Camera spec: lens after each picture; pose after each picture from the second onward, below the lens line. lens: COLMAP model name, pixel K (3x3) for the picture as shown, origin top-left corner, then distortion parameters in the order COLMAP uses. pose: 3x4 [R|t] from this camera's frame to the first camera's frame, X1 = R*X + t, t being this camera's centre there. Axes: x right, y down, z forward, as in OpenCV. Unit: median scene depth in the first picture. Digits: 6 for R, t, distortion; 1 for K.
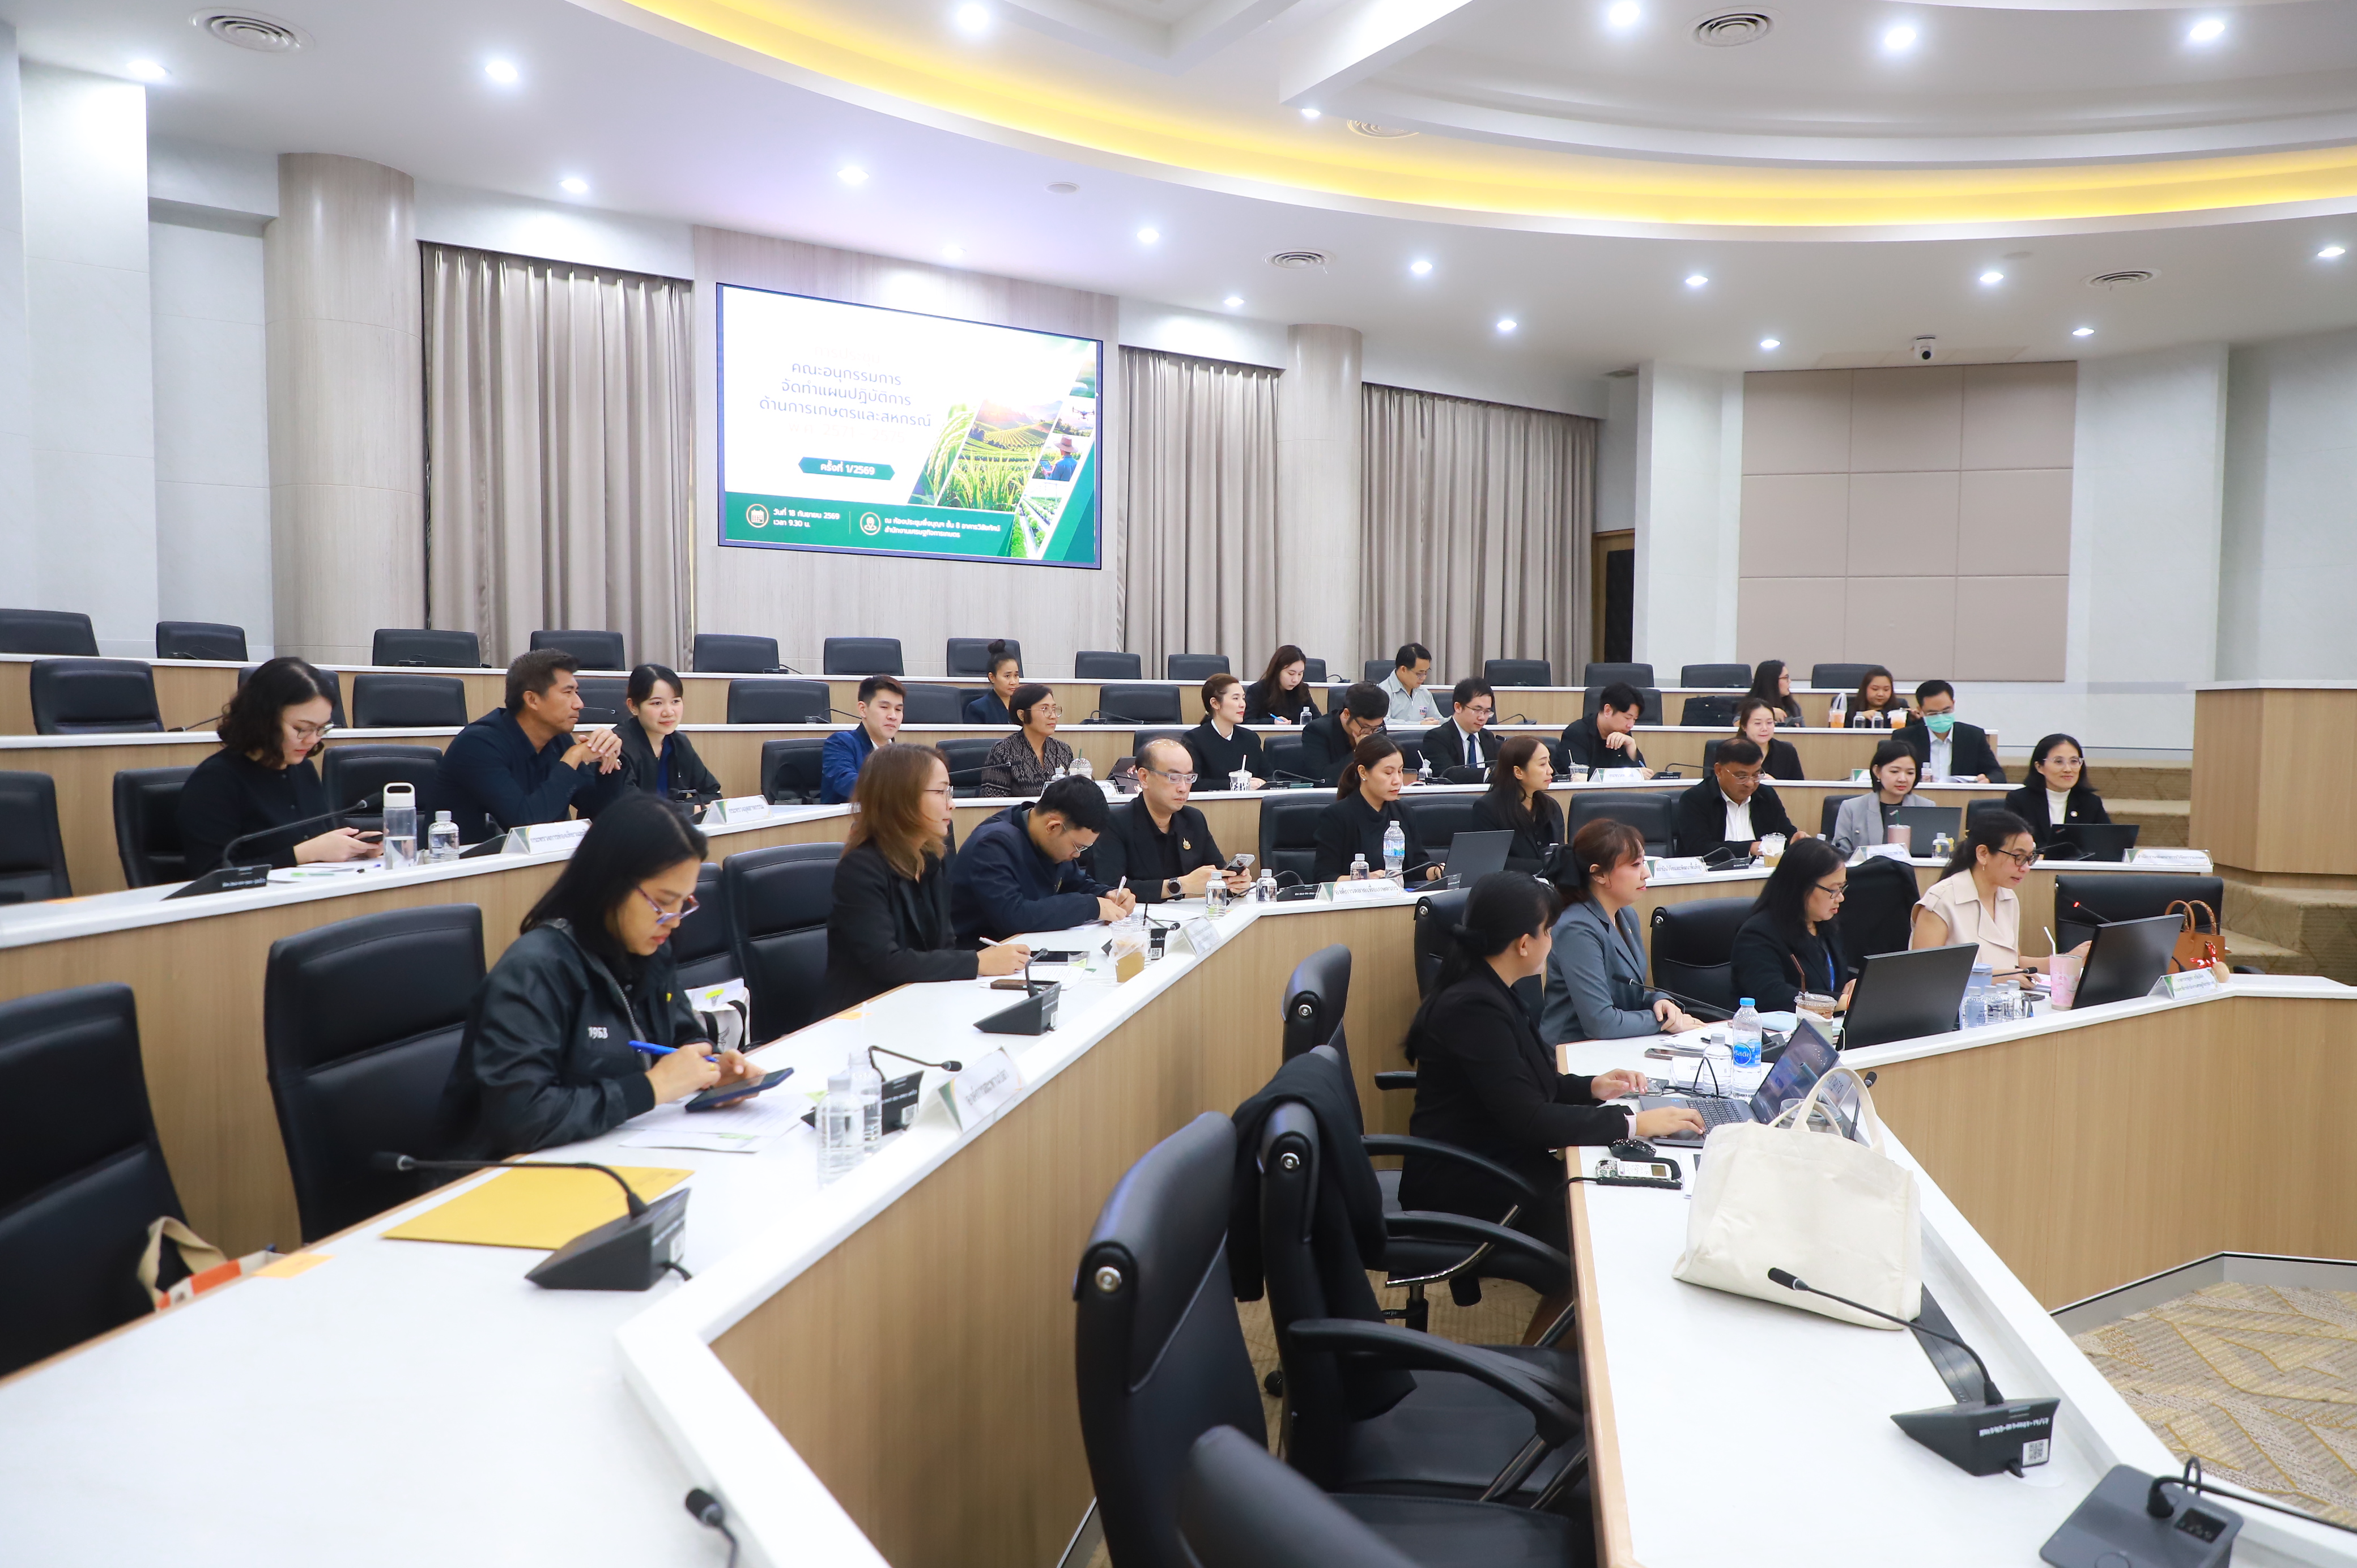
lens RADIAL K [[1569.9, 0, 1188.7], [0, 1569.9, 785.7], [0, 0, 1]] dist [-0.008805, 0.020036]
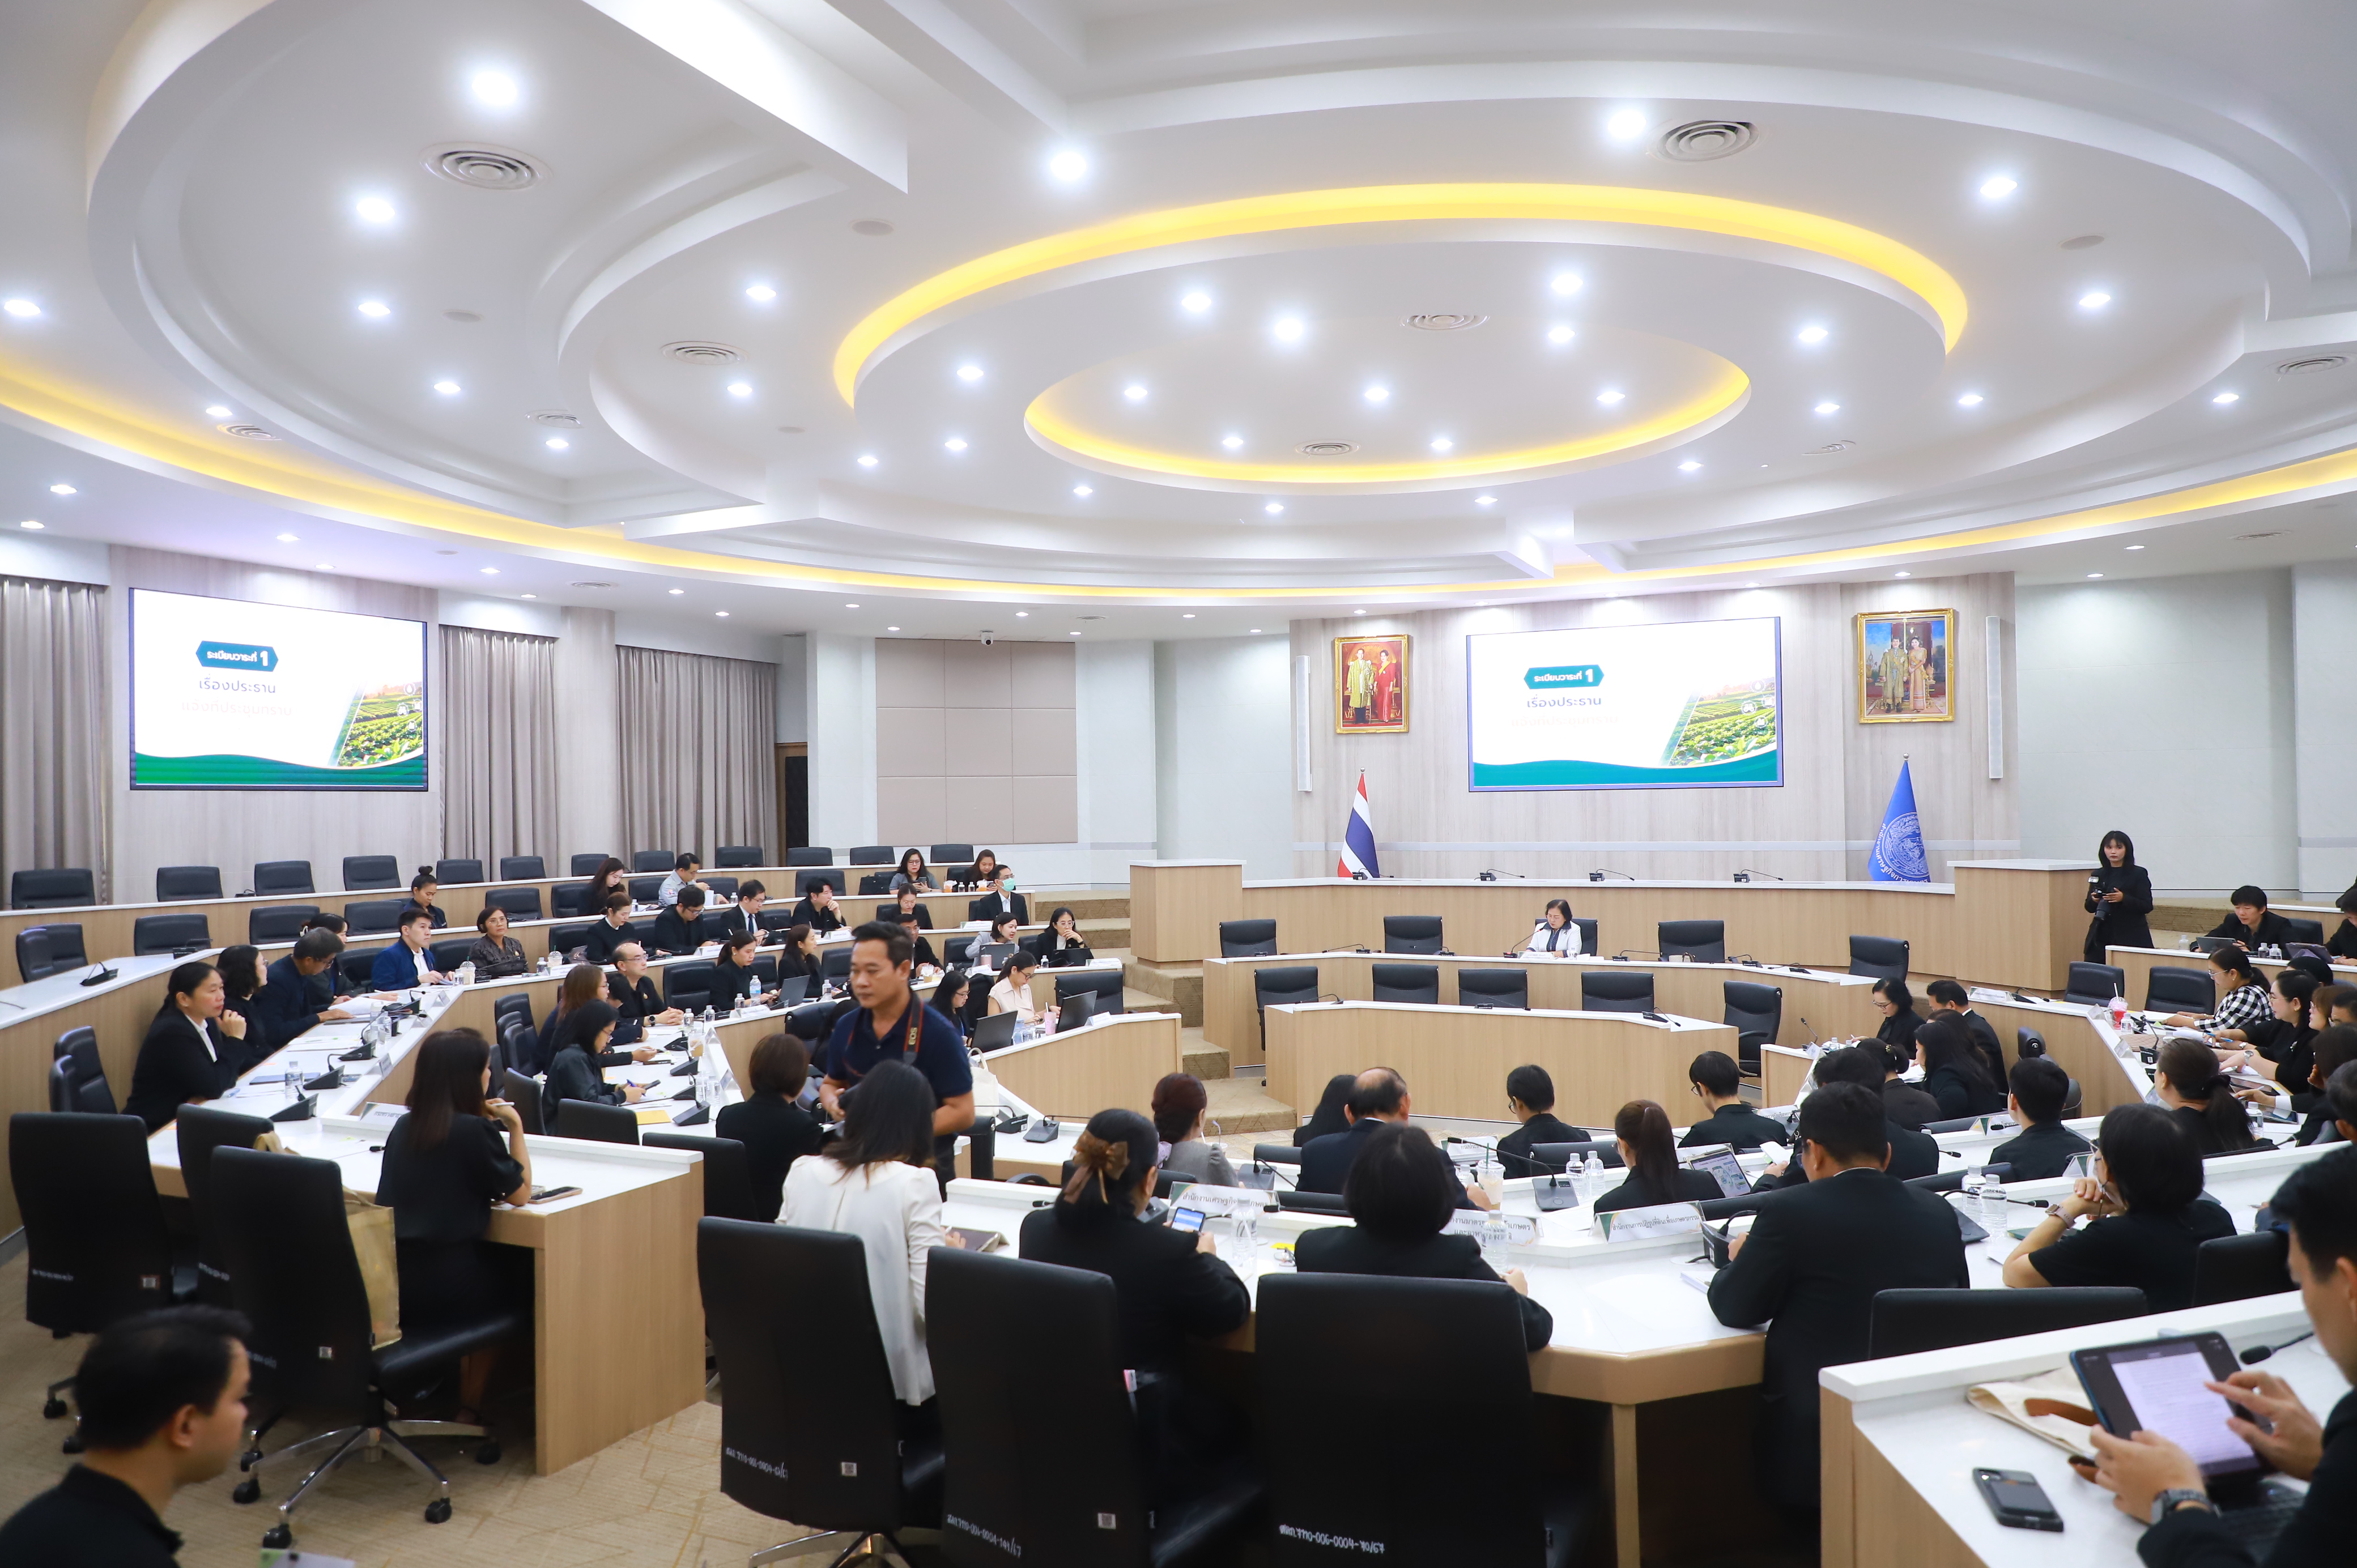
lens RADIAL K [[1569.9, 0, 1188.7], [0, 1569.9, 785.7], [0, 0, 1]] dist [-0.008805, 0.020036]
pose [[0.848556, -0.013319, 0.528938, -0.229421], [0.049109, 0.997350, -0.053669, -0.042502], [-0.526822, 0.071517, 0.846962, -0.506305]]
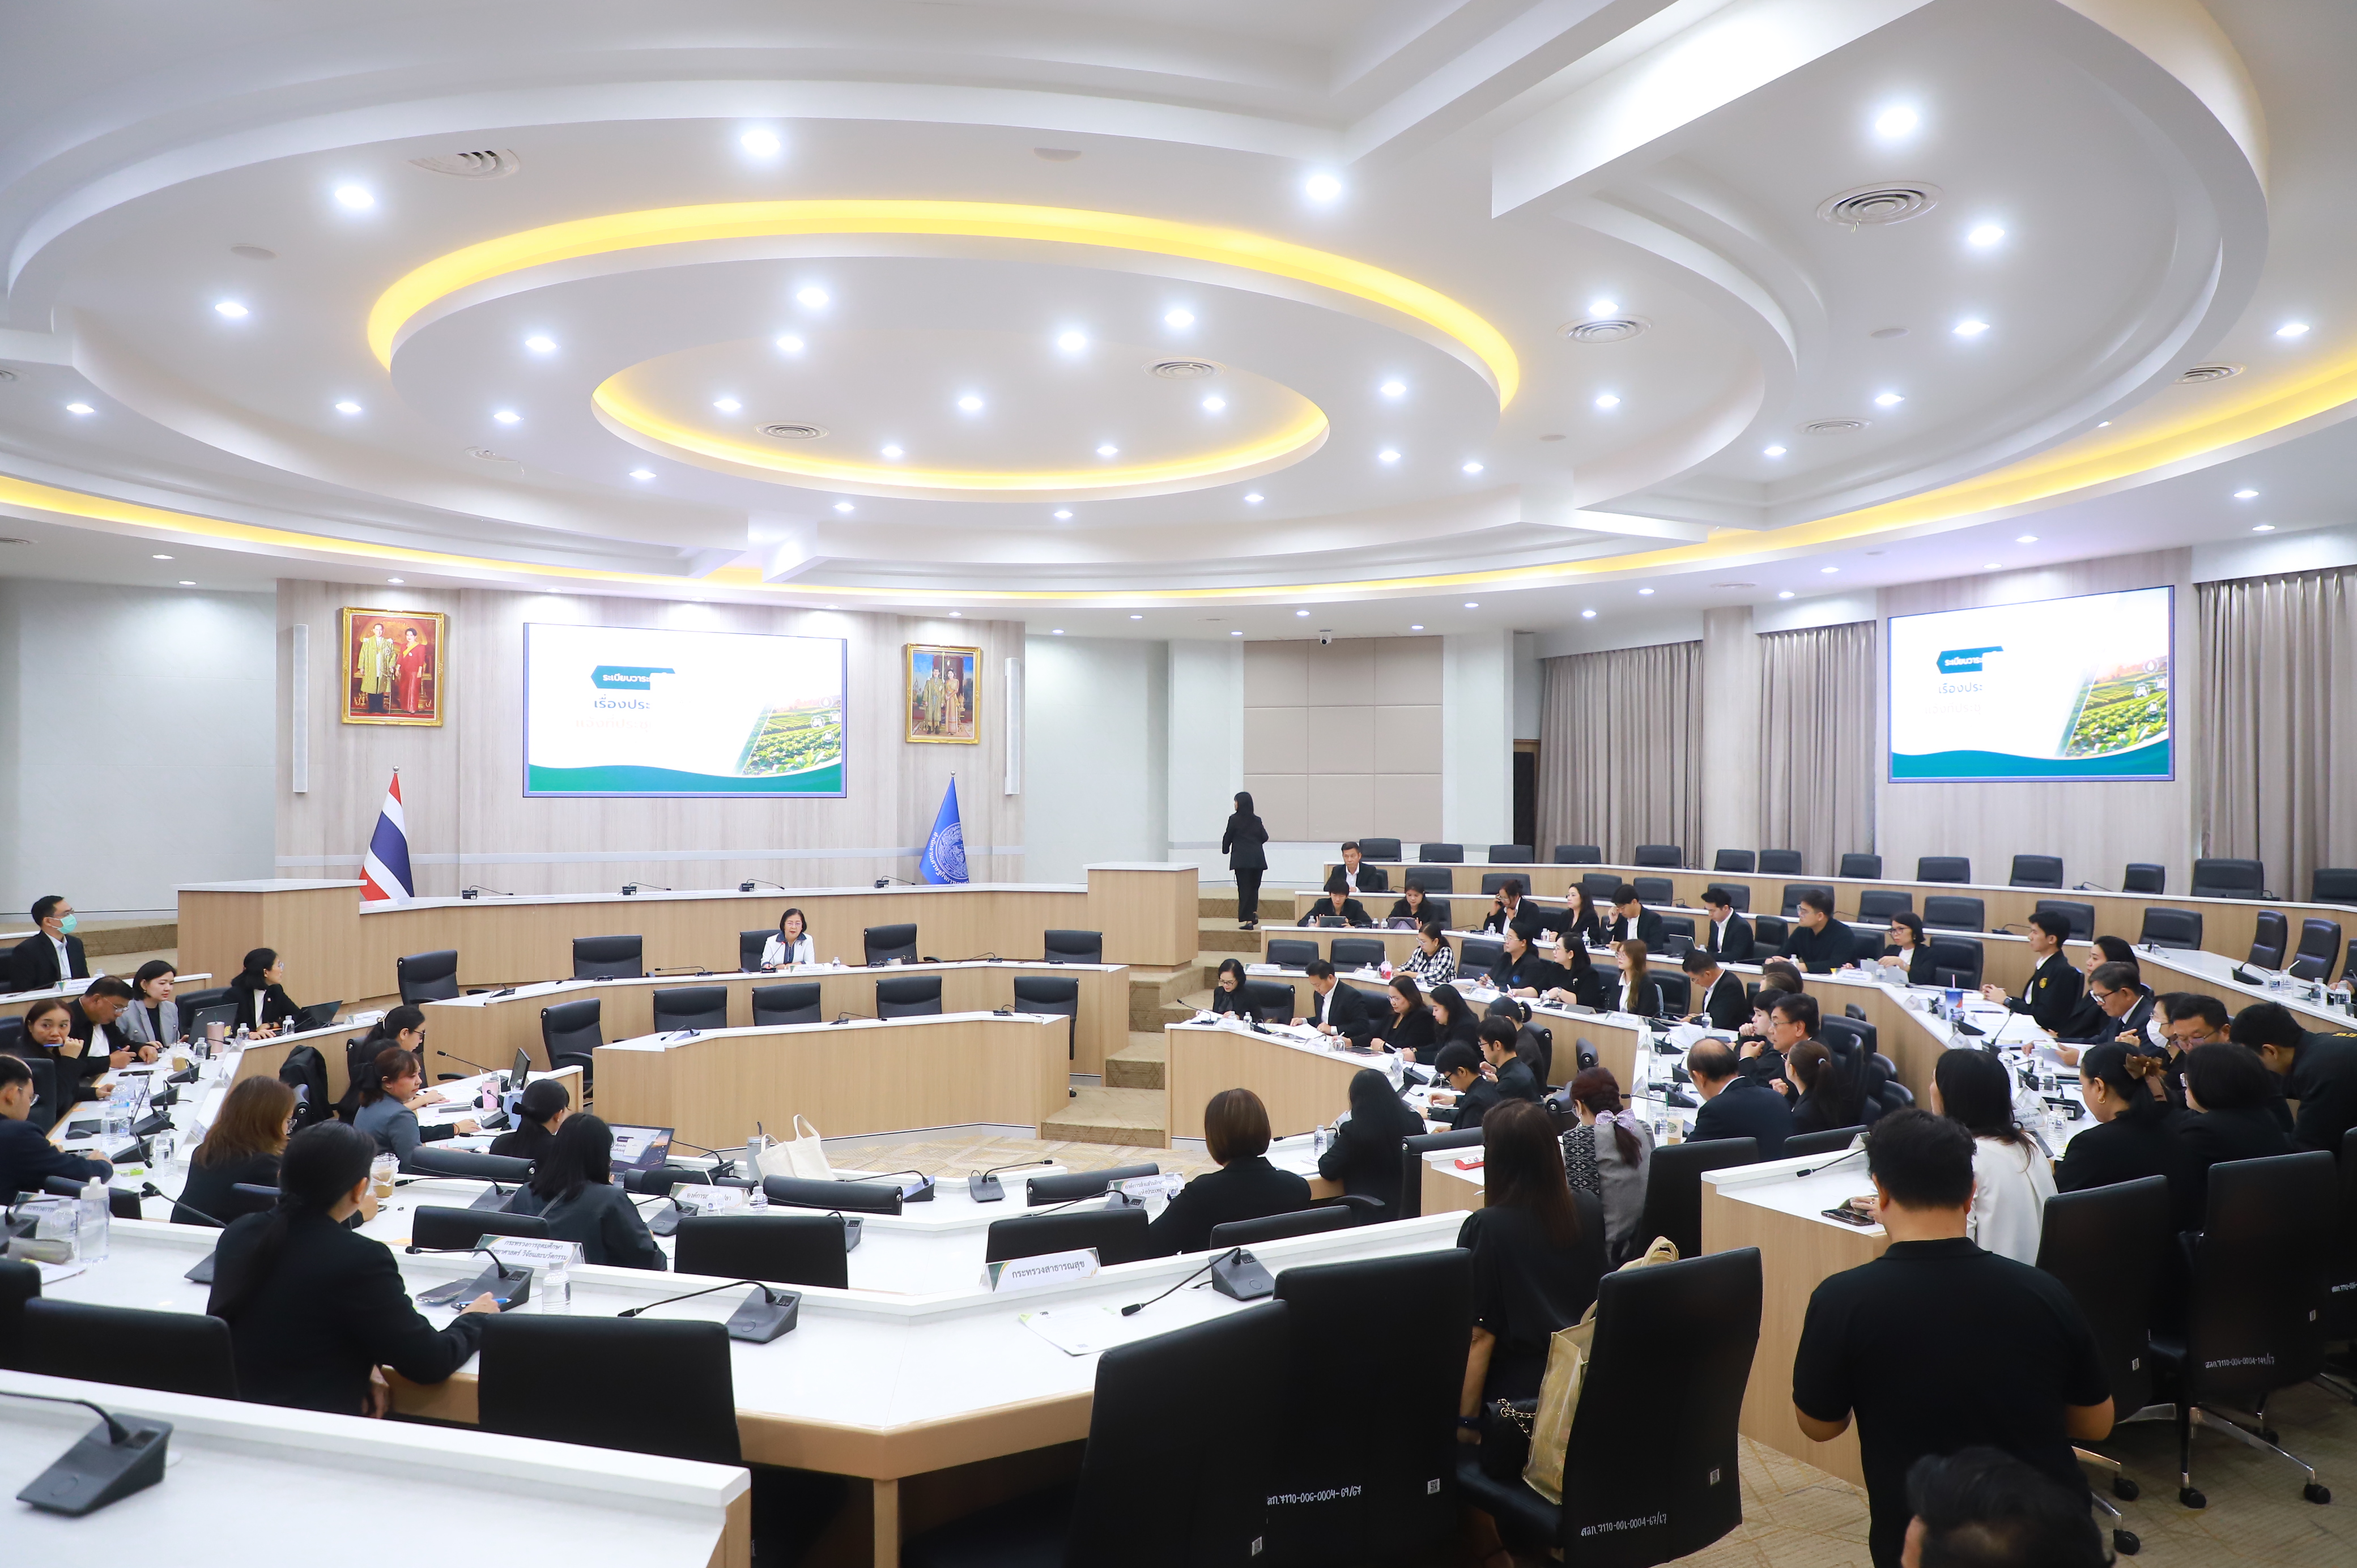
lens RADIAL K [[1569.9, 0, 1188.7], [0, 1569.9, 785.7], [0, 0, 1]] dist [-0.008805, 0.020036]
pose [[0.076847, 0.000029, 0.997043, -0.541685], [0.052153, 0.998631, -0.004049, -0.083454], [-0.995678, 0.052310, 0.076741, 0.012416]]
